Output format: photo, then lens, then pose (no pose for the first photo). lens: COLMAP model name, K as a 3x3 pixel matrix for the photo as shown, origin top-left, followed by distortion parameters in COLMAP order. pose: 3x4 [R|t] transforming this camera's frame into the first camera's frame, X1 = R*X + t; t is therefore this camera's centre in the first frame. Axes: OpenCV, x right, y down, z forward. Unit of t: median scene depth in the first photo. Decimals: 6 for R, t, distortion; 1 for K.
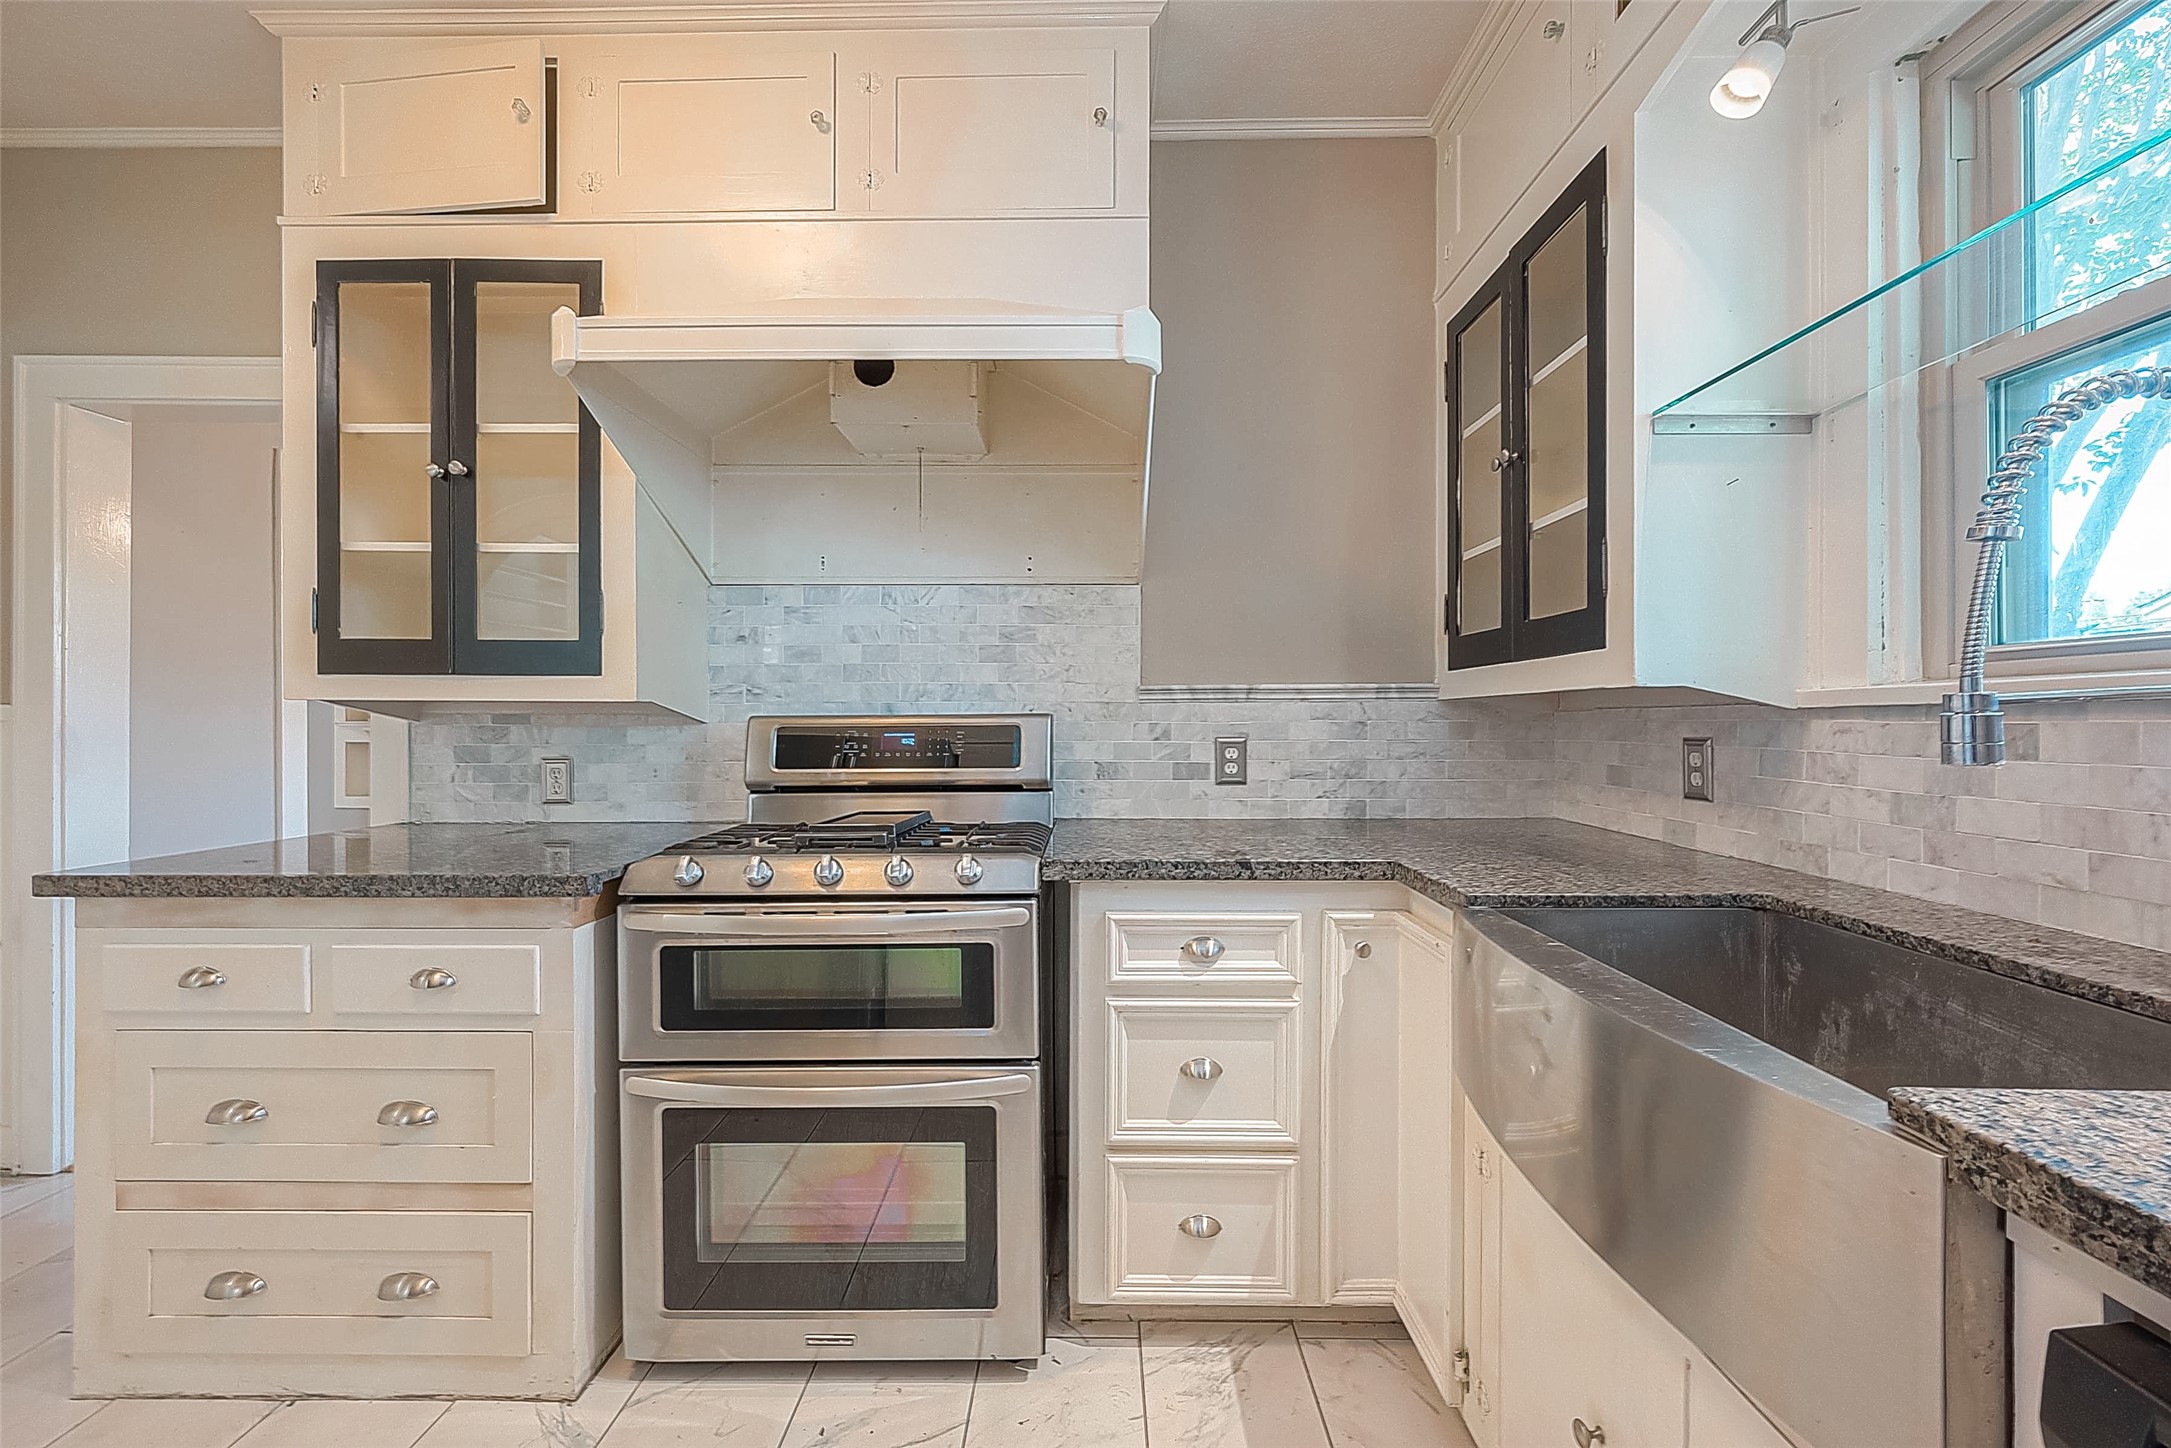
lens RADIAL K [[850.7, 0, 1093.7], [0, 850.7, 721.2], [0, 0, 1]] dist [0.000627, -0.000262]
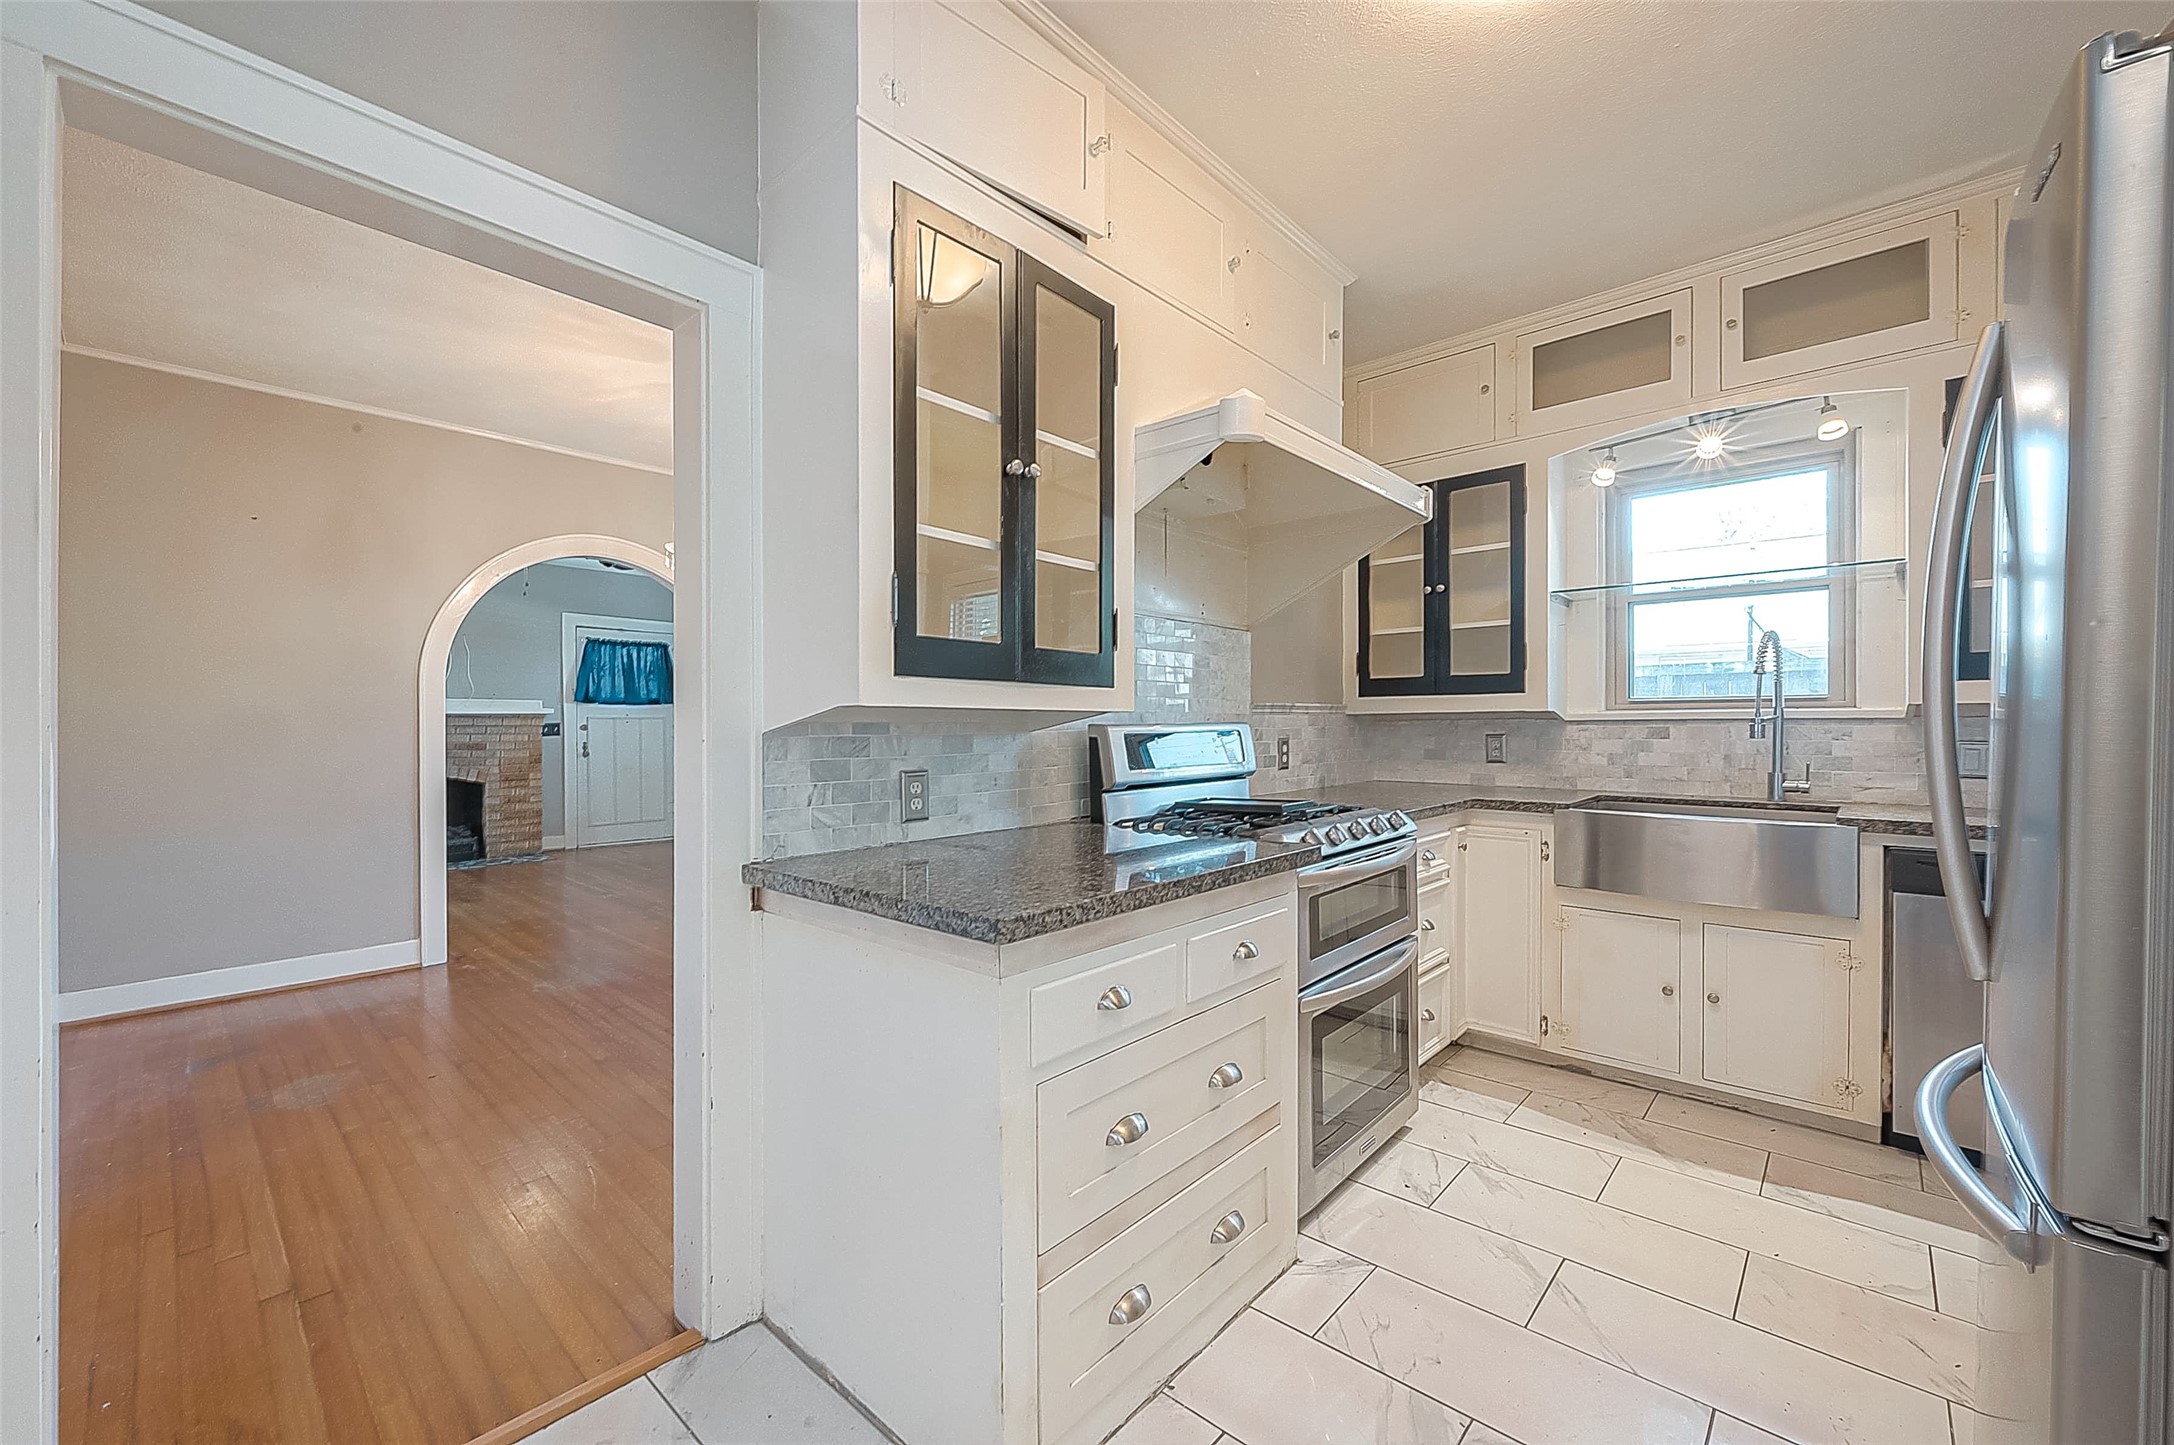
lens RADIAL K [[851.9, 0, 1095.2], [0, 851.9, 719.7], [0, 0, 1]] dist [0.000627, -0.000262]
pose [[0.663757, 0.002017, 0.747946, -1.193815], [0.003615, 0.999976, -0.005905, -0.005582], [-0.747940, 0.006623, 0.663733, 0.249545]]
